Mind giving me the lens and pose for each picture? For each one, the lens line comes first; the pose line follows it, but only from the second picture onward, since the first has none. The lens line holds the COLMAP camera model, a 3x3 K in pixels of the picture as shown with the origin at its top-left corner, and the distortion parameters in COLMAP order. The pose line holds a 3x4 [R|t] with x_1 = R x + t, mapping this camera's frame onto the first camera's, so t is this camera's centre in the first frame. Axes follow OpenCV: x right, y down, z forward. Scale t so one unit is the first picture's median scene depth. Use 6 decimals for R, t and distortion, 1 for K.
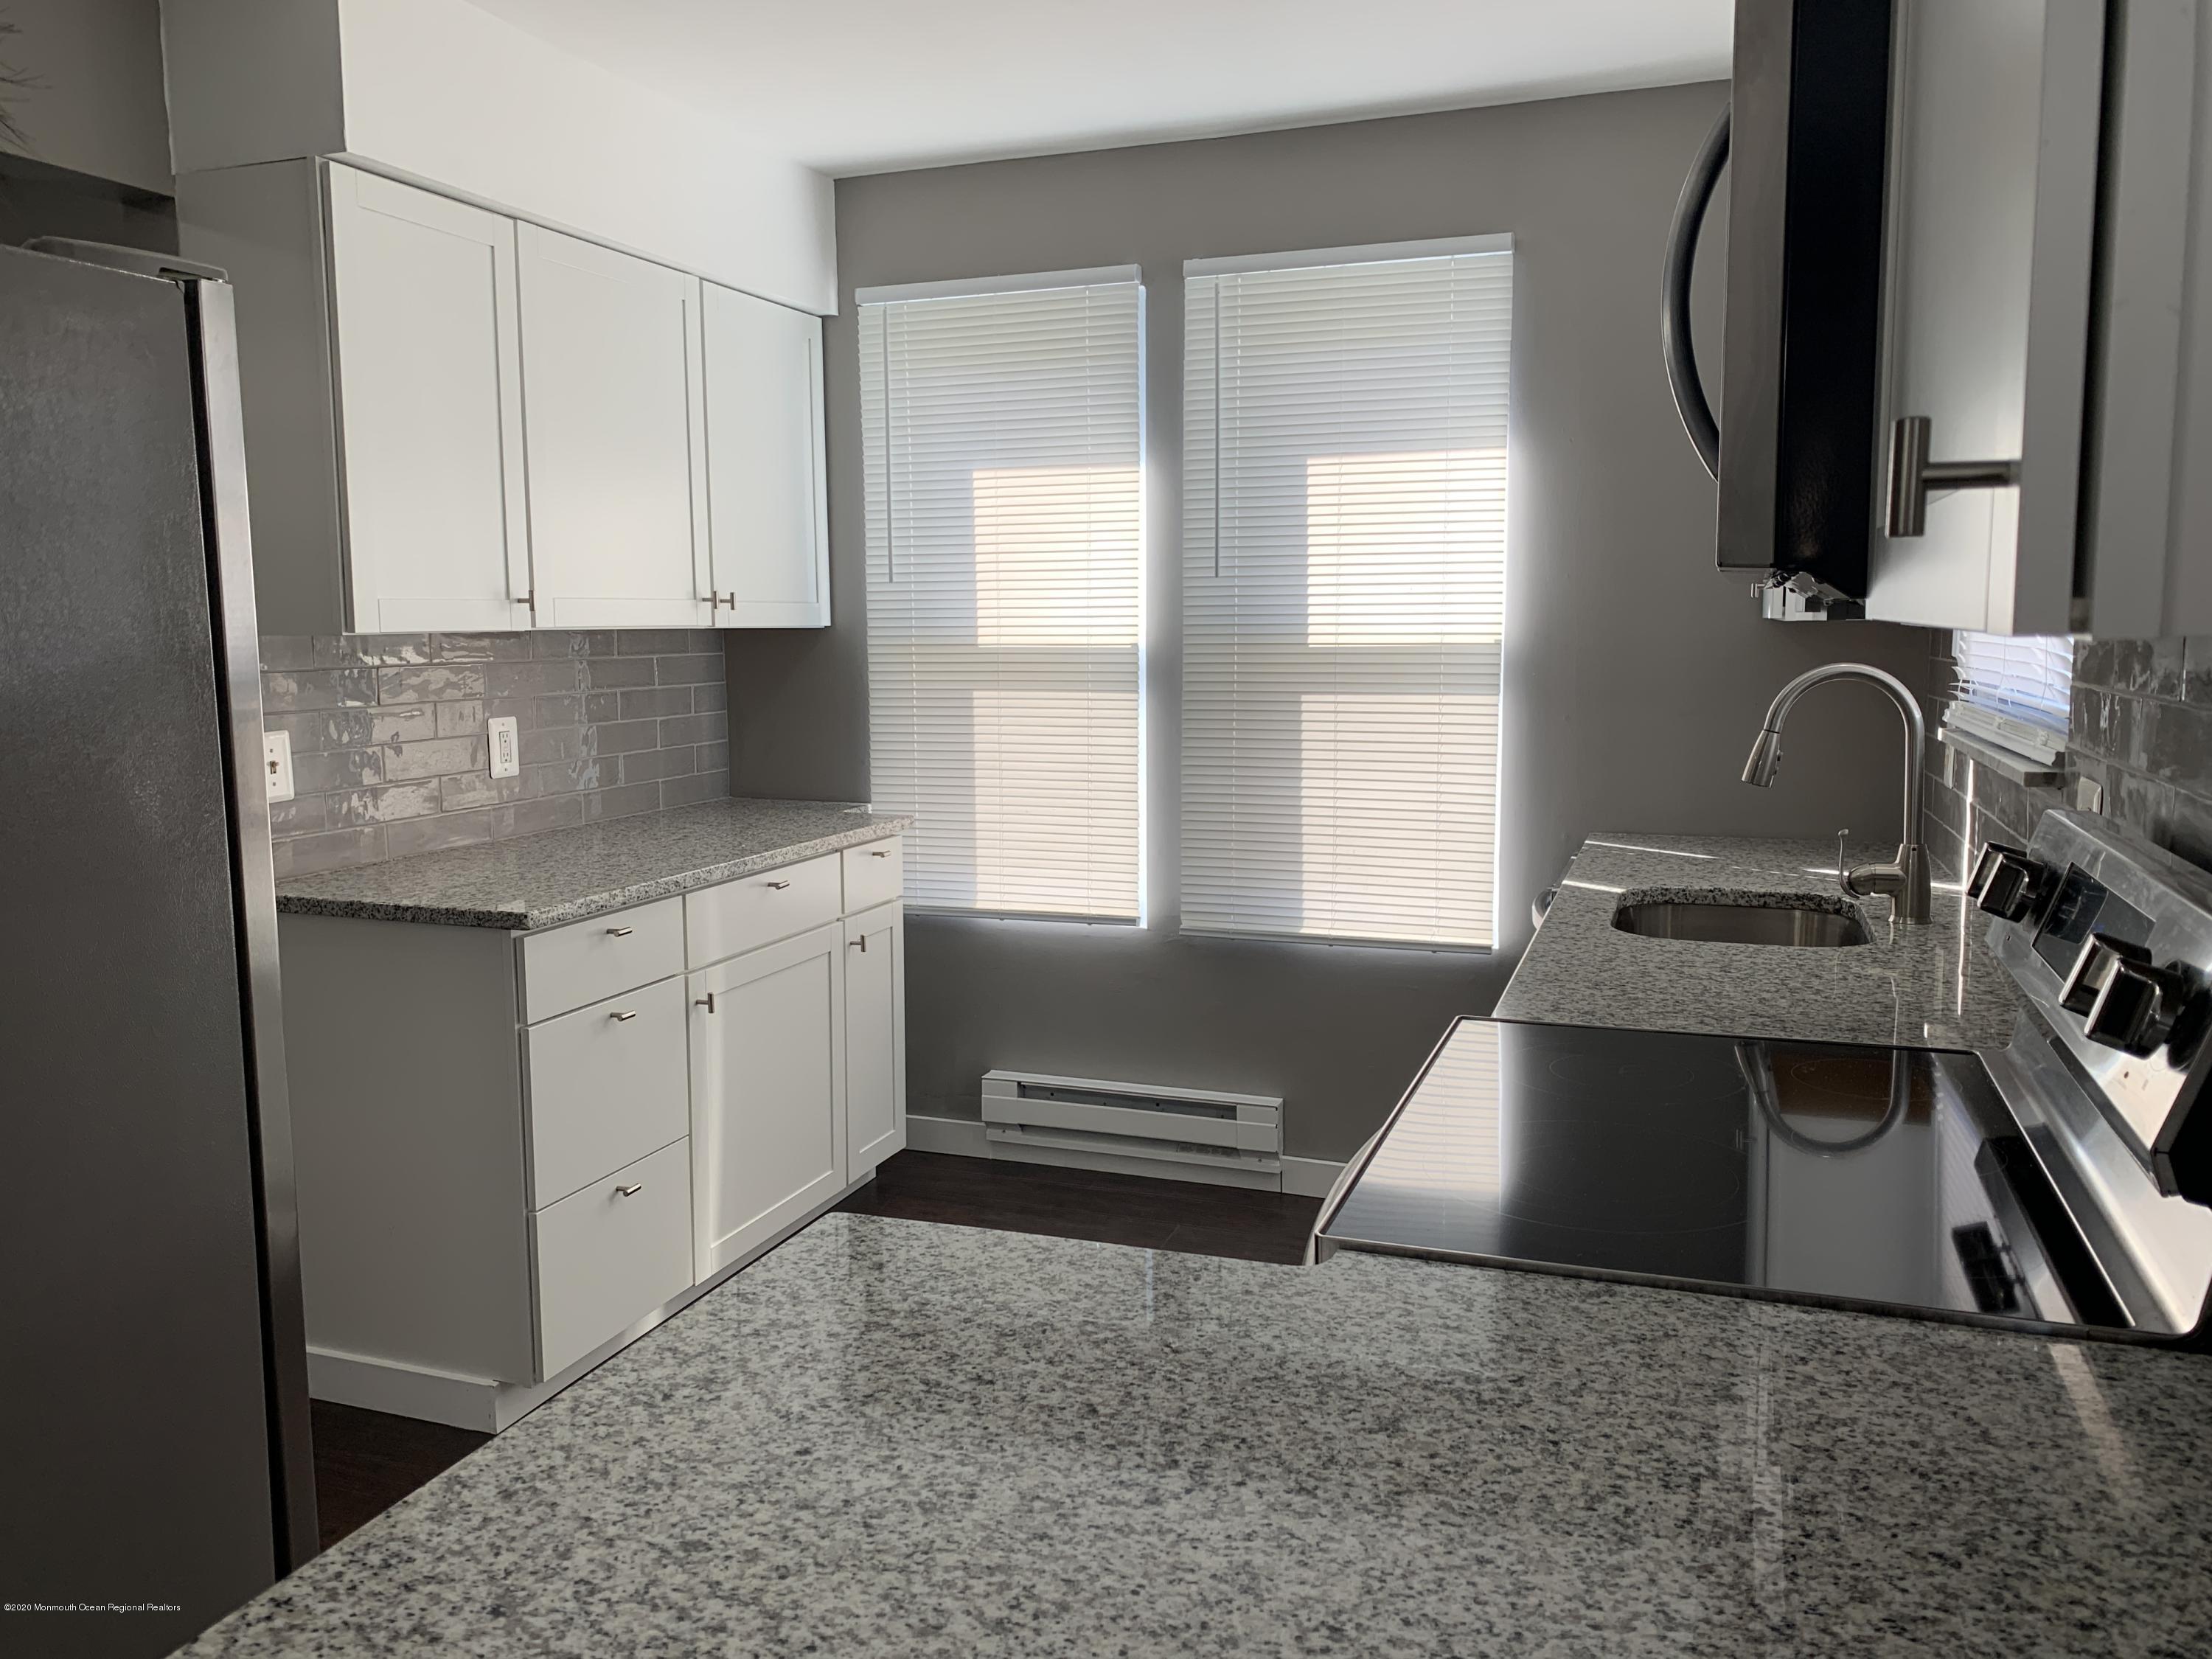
lens RADIAL K [[1690.1, 0, 1106.0], [0, 1690.1, 829.5], [0, 0, 1]] dist [0.141556, -0.117304]
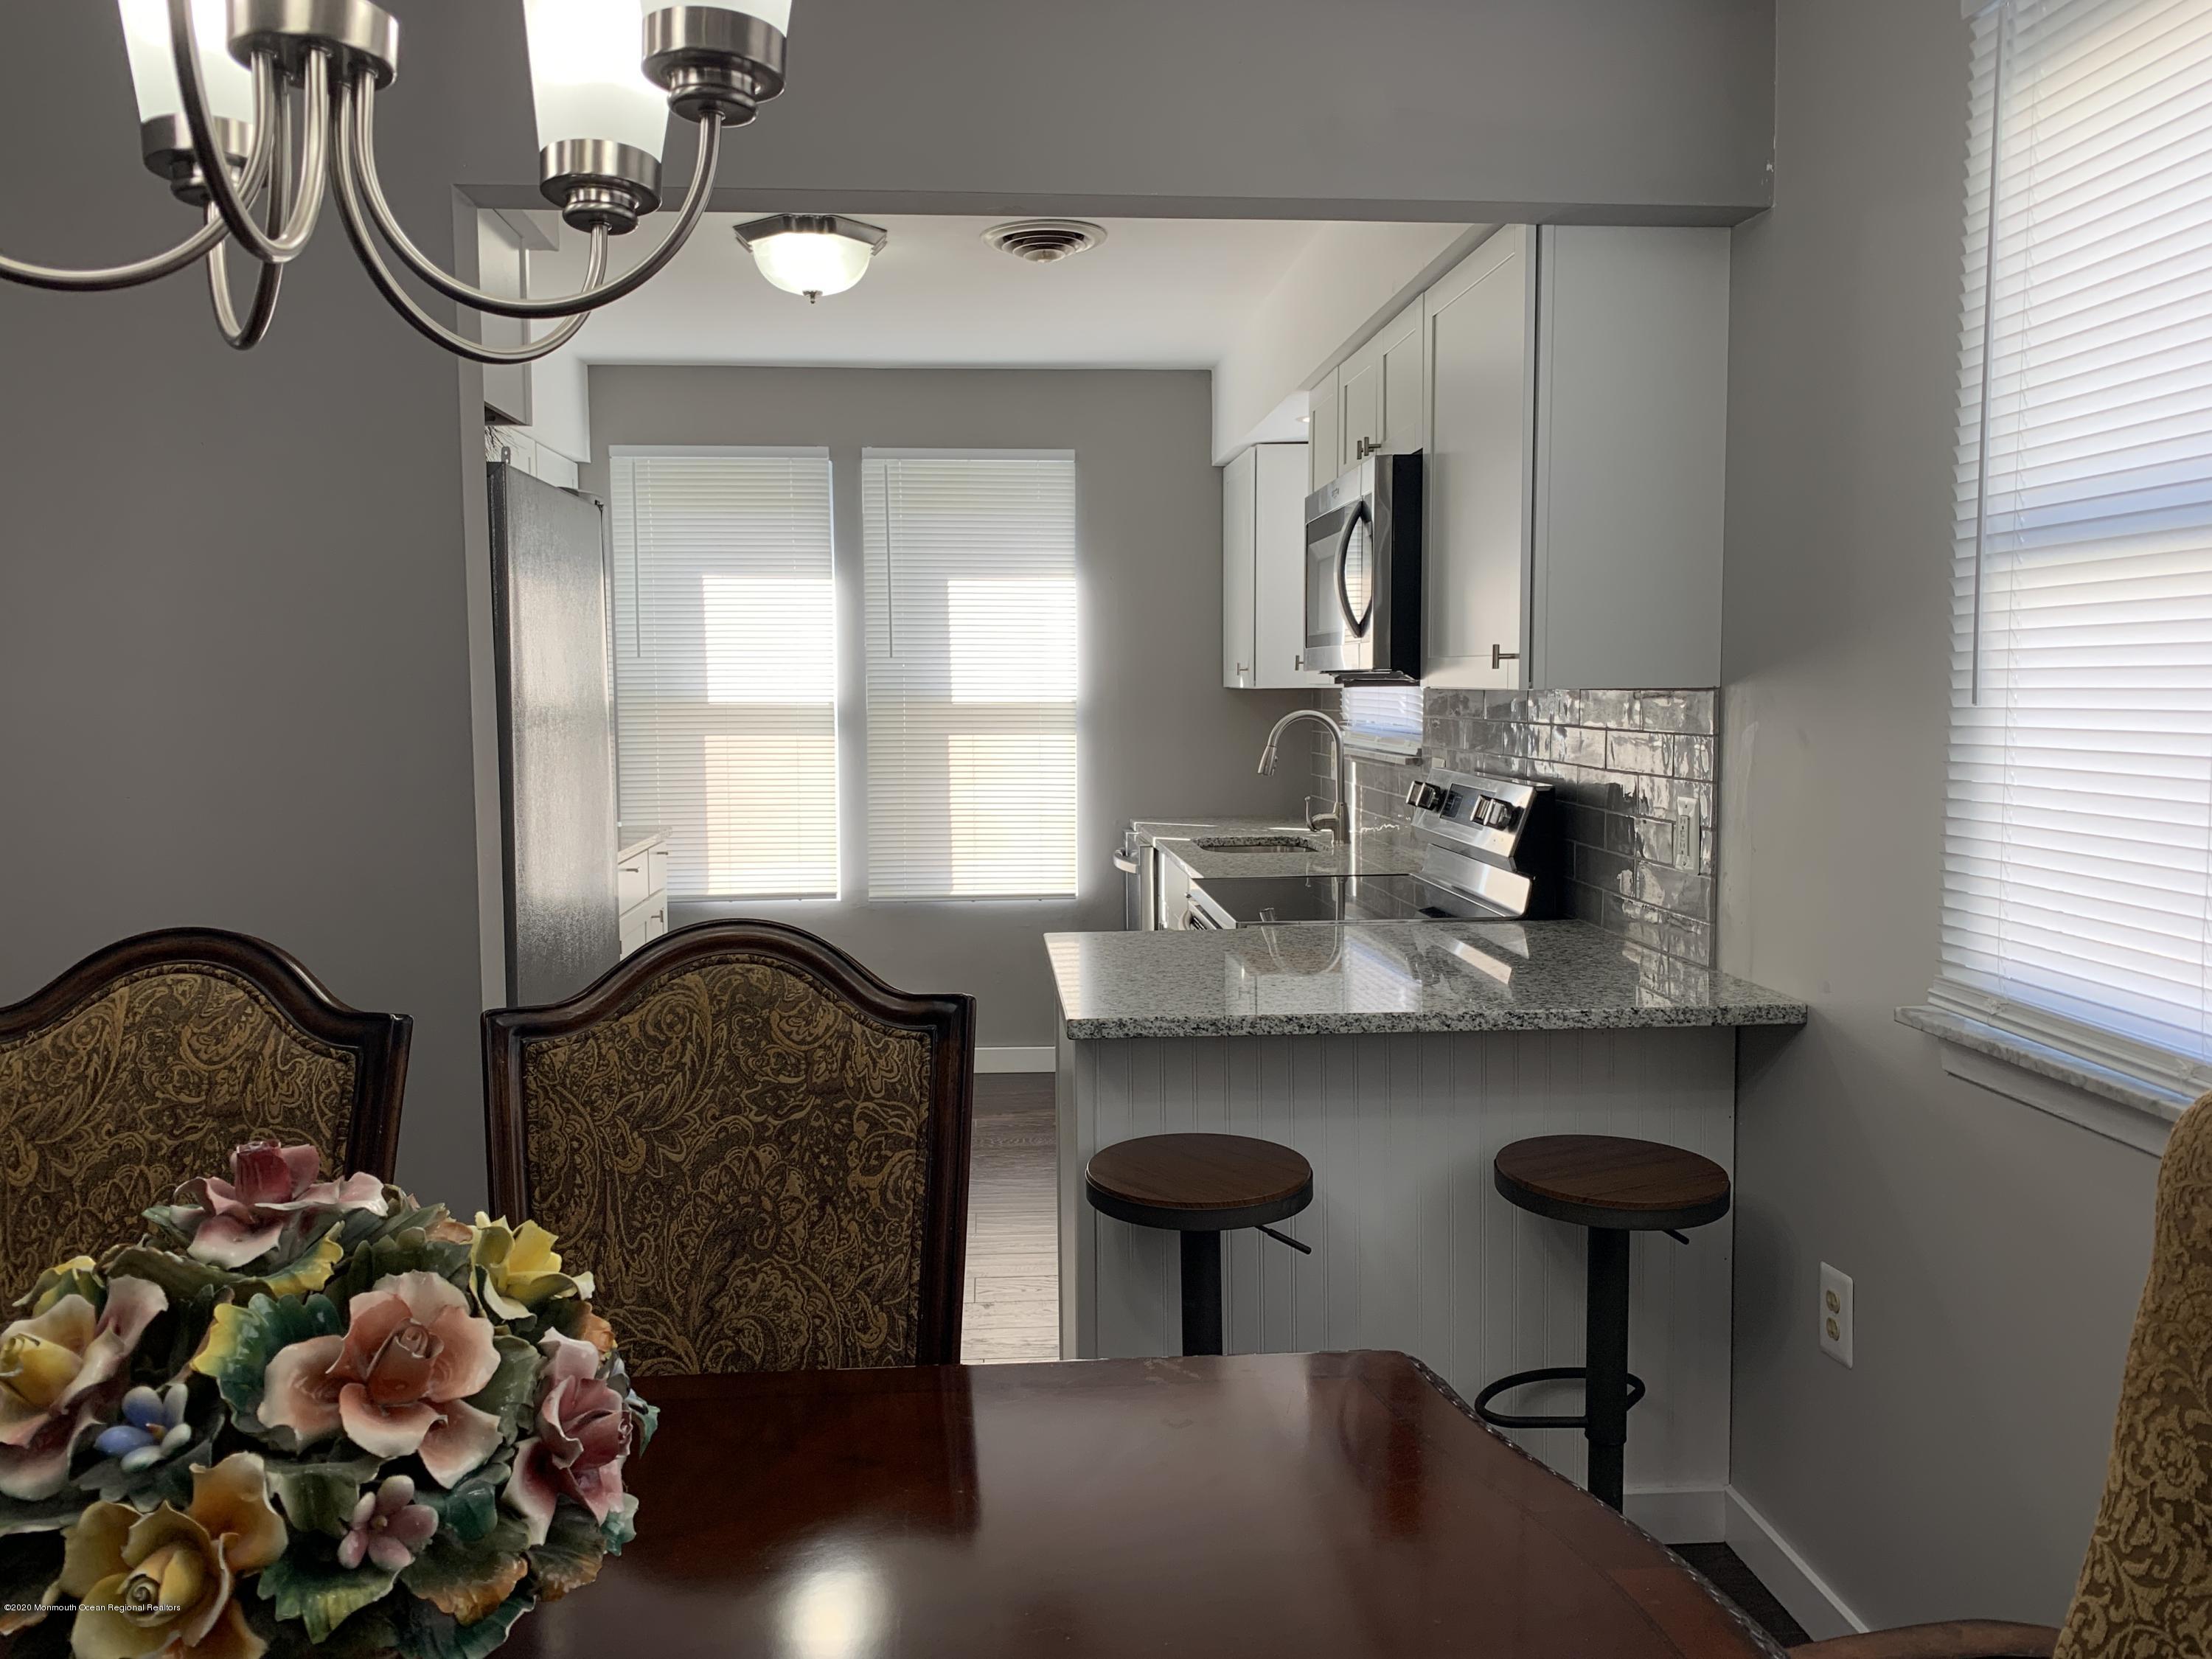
lens RADIAL K [[1690.1, 0, 1106.0], [0, 1690.1, 829.5], [0, 0, 1]] dist [0.141556, -0.117304]
pose [[0.913838, -0.035577, 0.404518, -0.370256], [0.050691, 0.998357, -0.026709, 0.051539], [-0.402903, 0.044913, 0.914140, -0.428366]]
